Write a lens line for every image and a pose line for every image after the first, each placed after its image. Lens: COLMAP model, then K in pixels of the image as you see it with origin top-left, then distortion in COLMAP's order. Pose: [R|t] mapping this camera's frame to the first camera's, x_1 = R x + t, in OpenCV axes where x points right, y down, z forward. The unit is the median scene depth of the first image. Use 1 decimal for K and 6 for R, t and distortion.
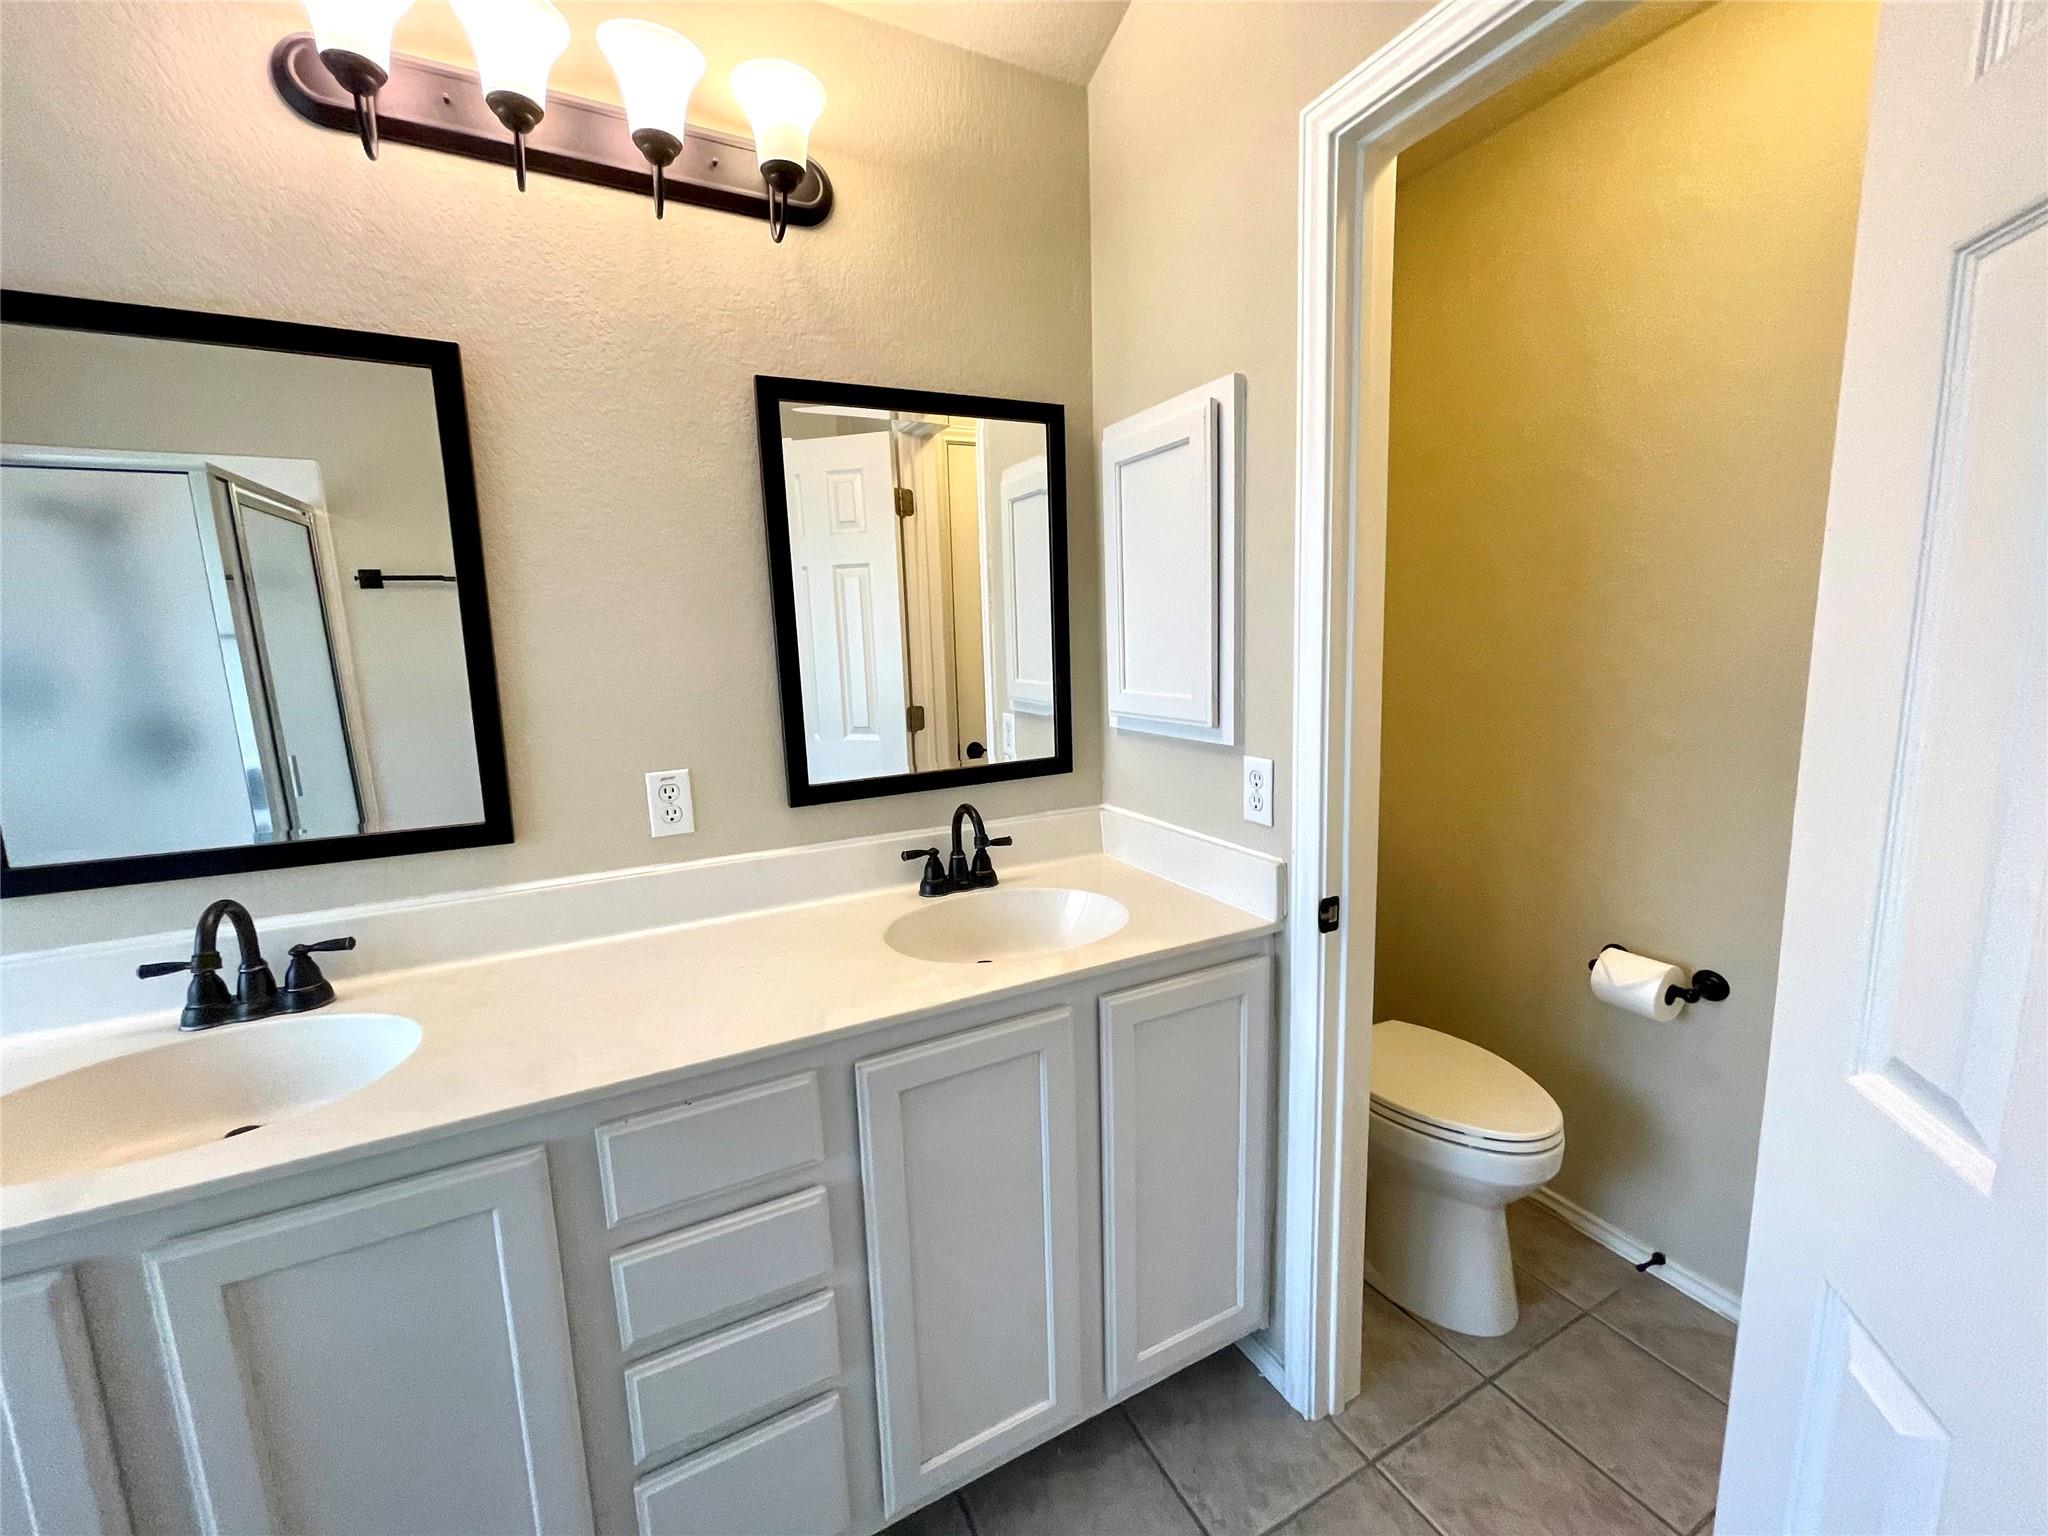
lens RADIAL K [[828.9, 0, 1025.6], [0, 828.9, 764.0], [0, 0, 1]] dist [-0.001799, 0.000279]
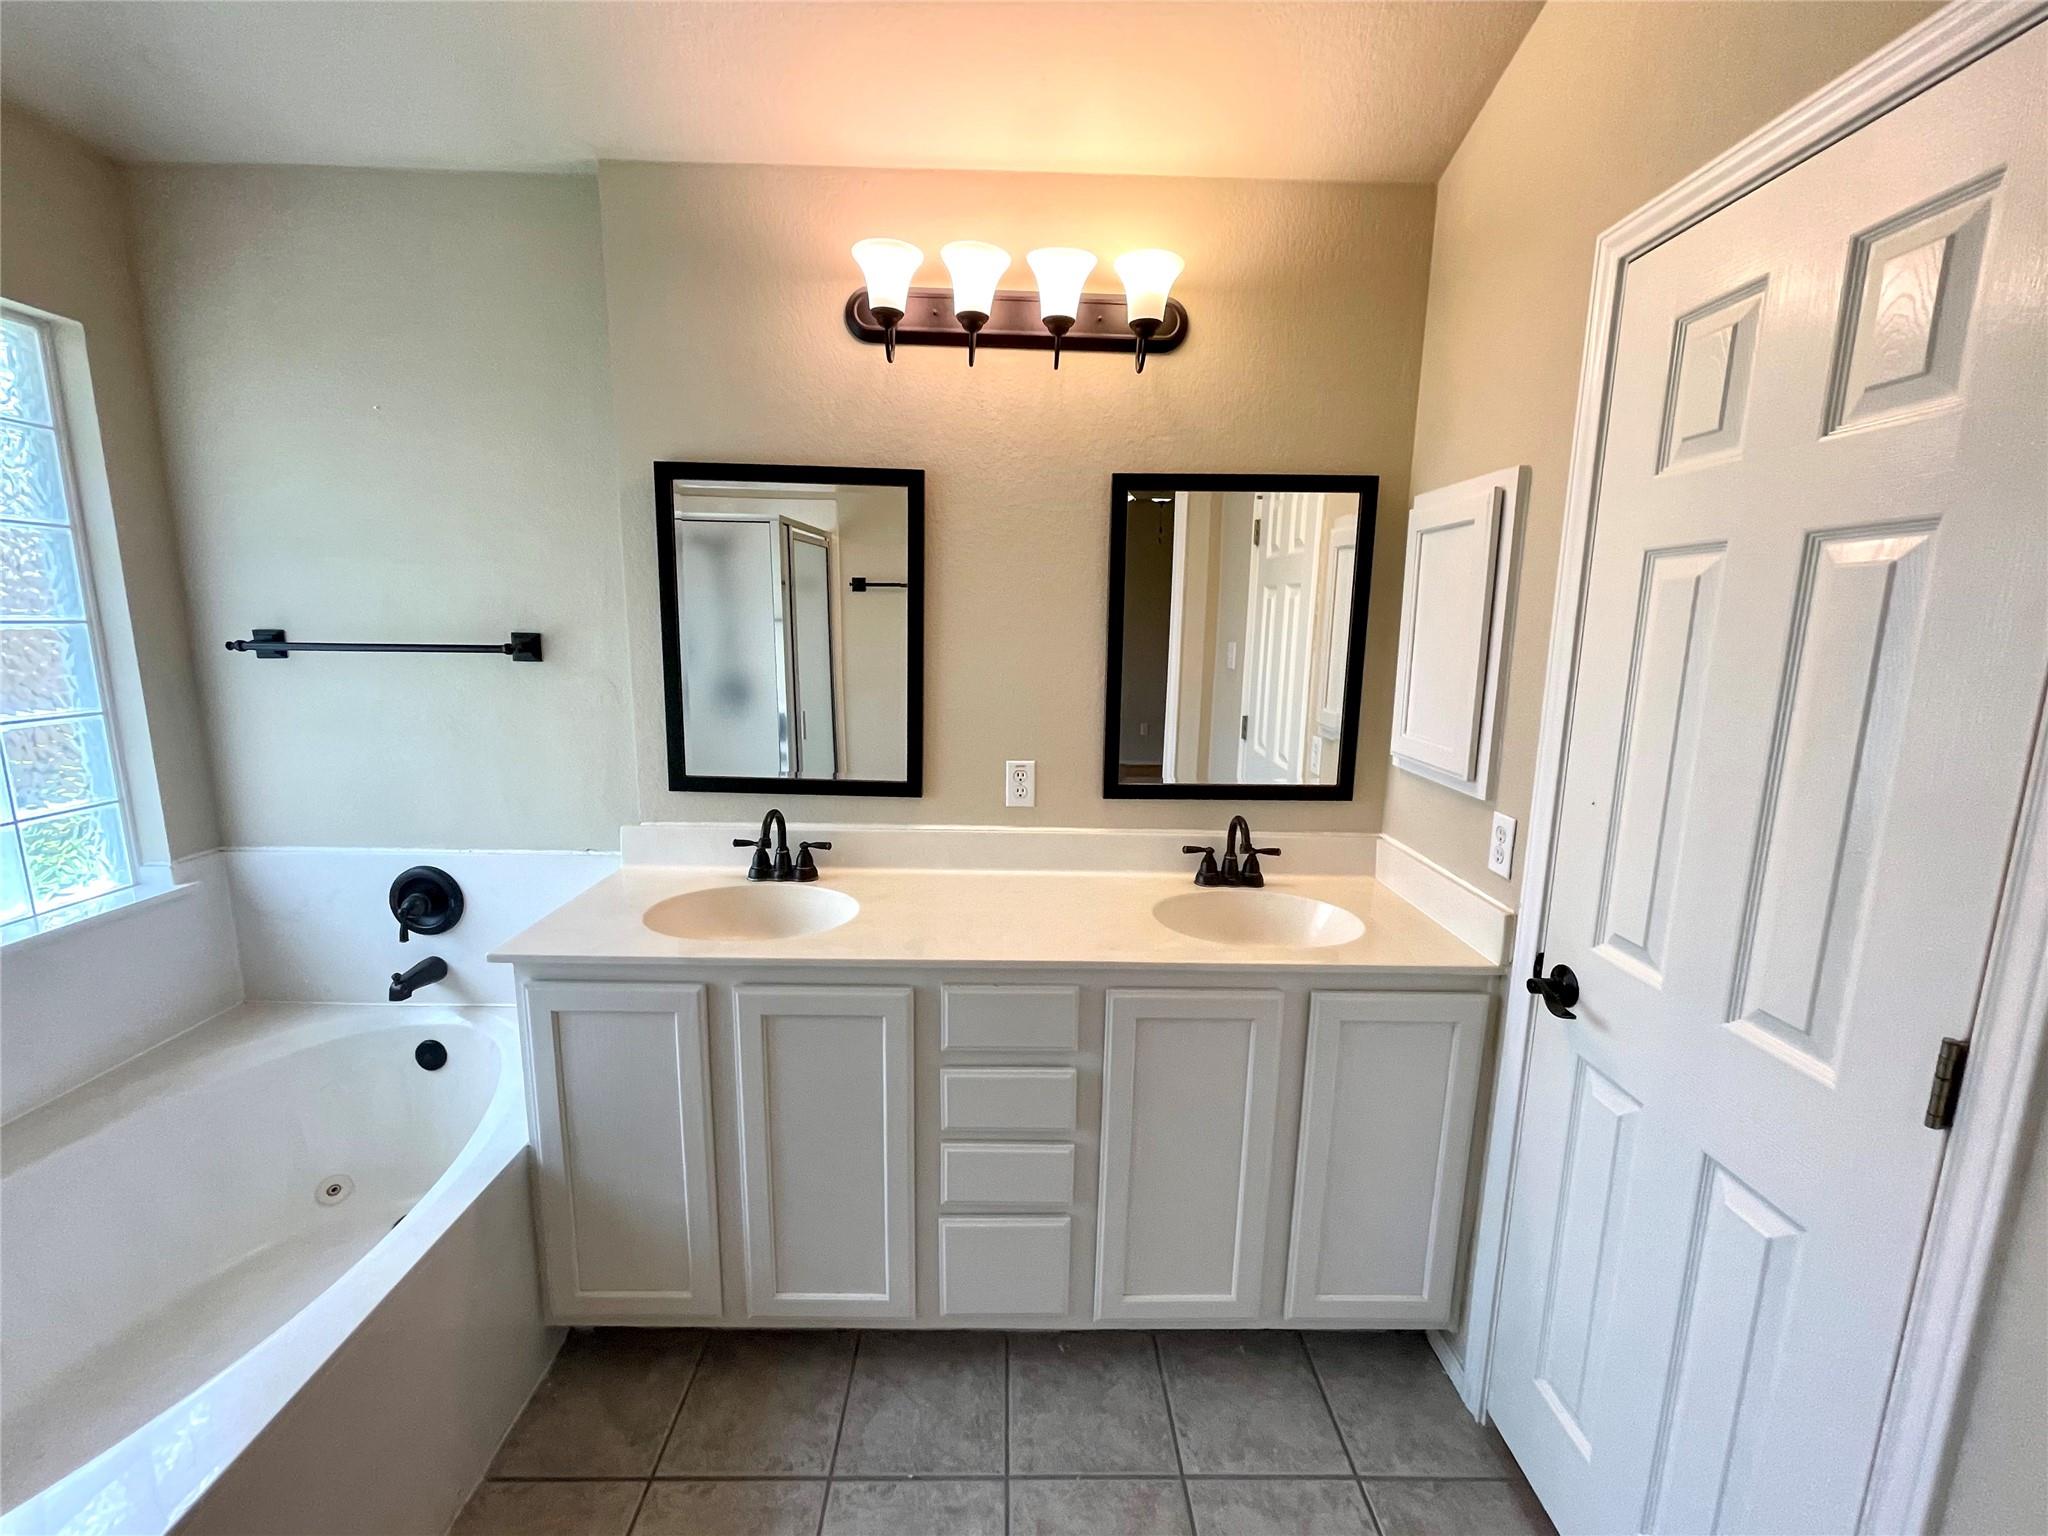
lens RADIAL K [[828.9, 0, 1022.5], [0, 828.9, 763.9], [0, 0, 1]] dist [-0.001799, 0.000279]
pose [[0.893170, 0.122029, -0.432846, 0.187645], [-0.112490, 0.992508, 0.047688, -0.057776], [0.435423, 0.006098, 0.900206, -0.270600]]
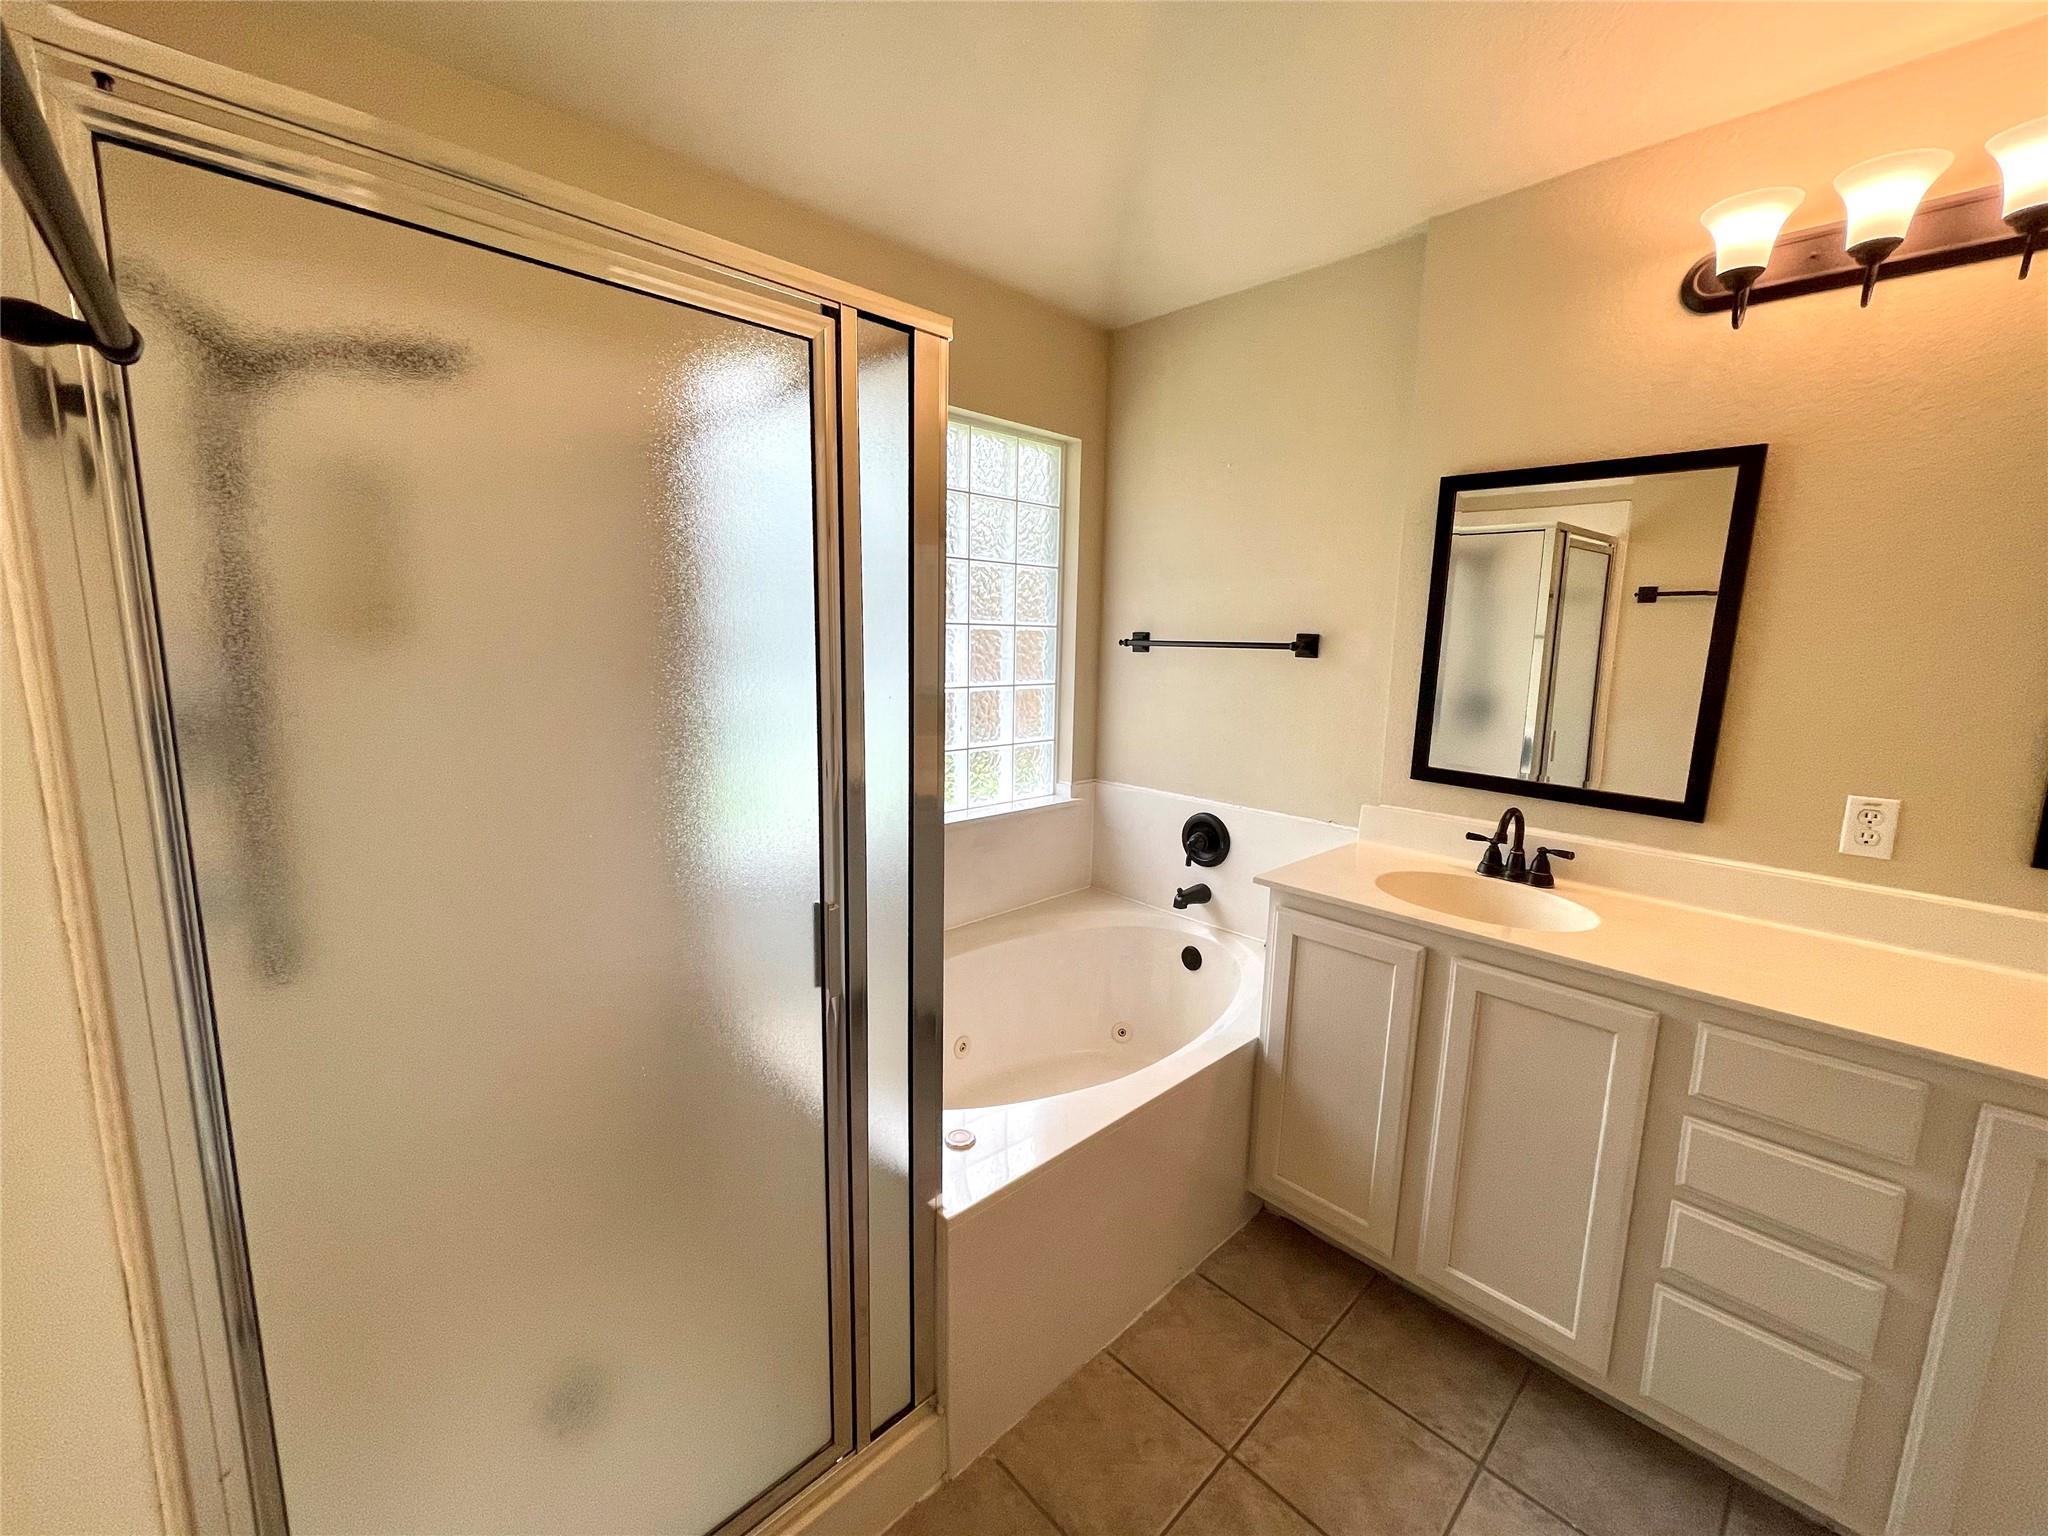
lens RADIAL K [[828.9, 0, 1023.2], [0, 828.9, 764.8], [0, 0, 1]] dist [-0.001799, 0.000279]
pose [[0.277568, 0.186738, -0.942382, 0.294358], [-0.176516, 0.974141, 0.141040, 0.011369], [0.944350, 0.127197, 0.303353, -0.414012]]
